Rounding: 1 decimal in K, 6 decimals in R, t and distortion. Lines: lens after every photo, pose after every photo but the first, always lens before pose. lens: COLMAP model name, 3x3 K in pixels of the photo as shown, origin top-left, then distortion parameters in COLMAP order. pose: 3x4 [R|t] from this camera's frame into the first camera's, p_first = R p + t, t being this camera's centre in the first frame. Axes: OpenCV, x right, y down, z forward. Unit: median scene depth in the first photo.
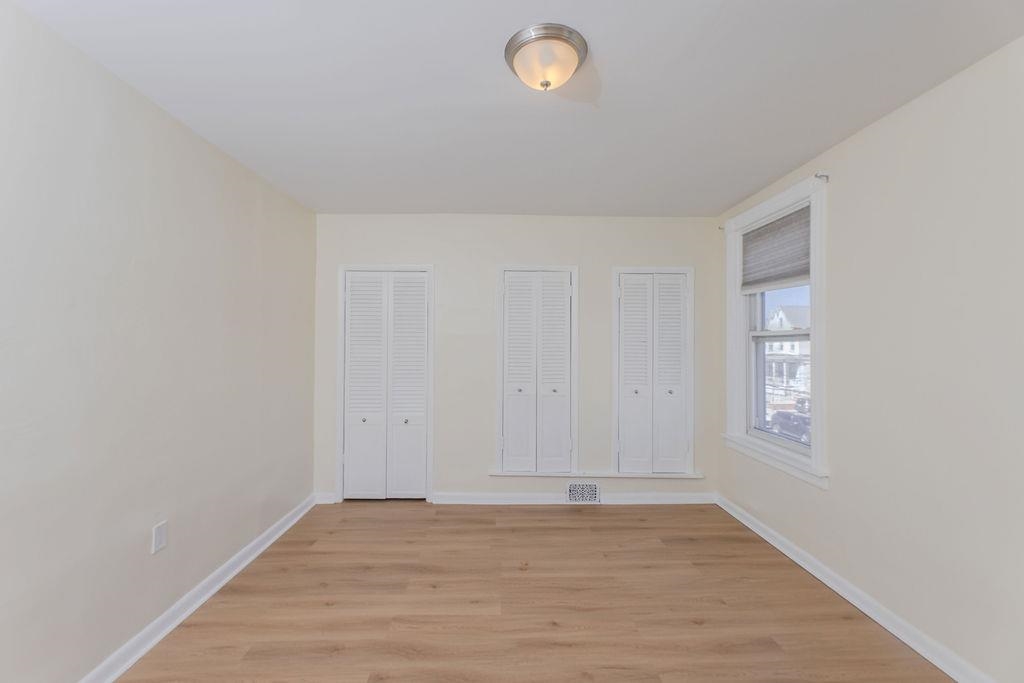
lens RADIAL K [[412.9, 0, 512.0], [0, 412.9, 341.5], [0, 0, 1]] dist [-0.000754, -0.000104]
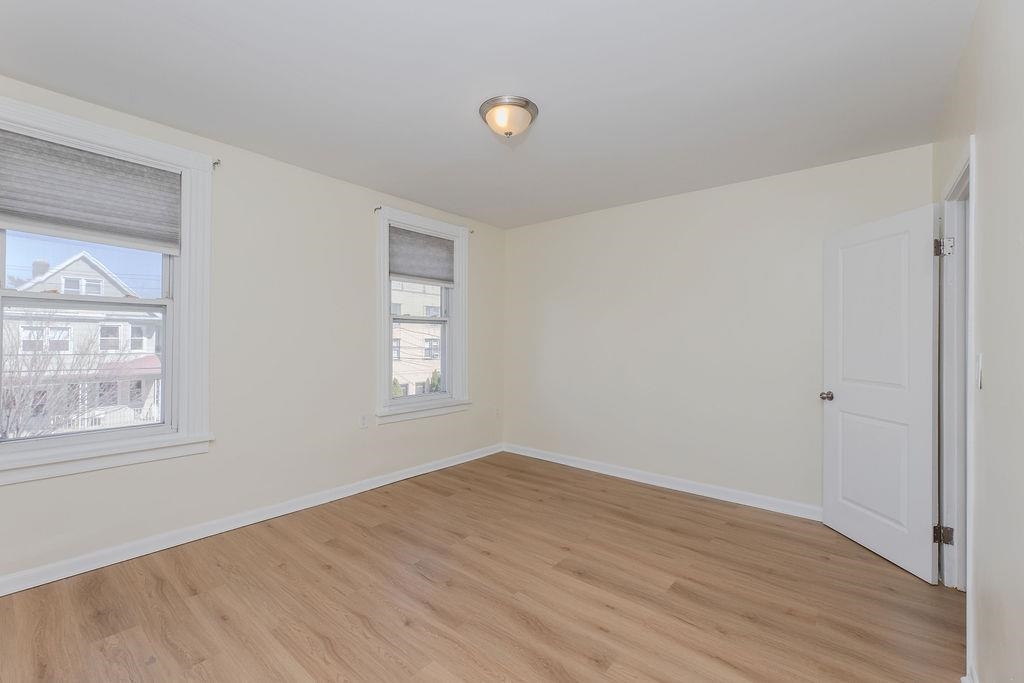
lens RADIAL K [[436.6, 0, 498.4], [0, 436.6, 341.2], [0, 0, 1]] dist [-0.000537, -0.000120]
pose [[-0.730719, -0.014432, 0.682526, -0.538502], [-0.022463, 0.999743, -0.002910, 0.051022], [-0.682308, -0.017458, -0.730856, 1.235568]]
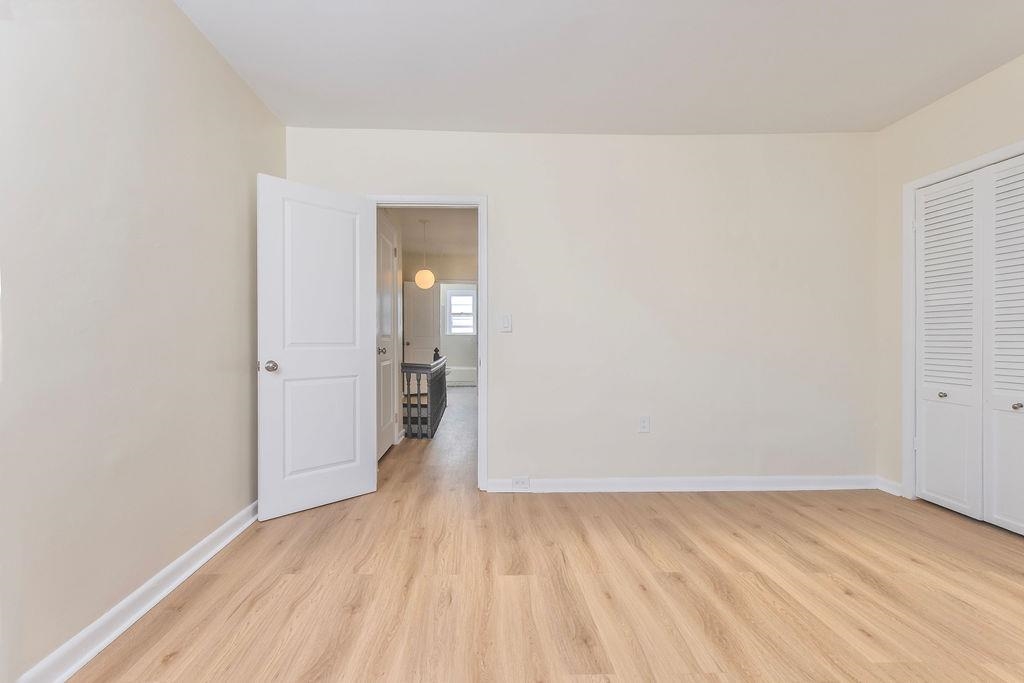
lens RADIAL K [[436.6, 0, 498.4], [0, 436.6, 341.2], [0, 0, 1]] dist [-0.000537, -0.000120]
pose [[0.017291, 0.003969, -0.999843, 0.520564], [0.014159, 0.999891, 0.004214, 0.121766], [0.999750, -0.014230, 0.017233, 0.336192]]
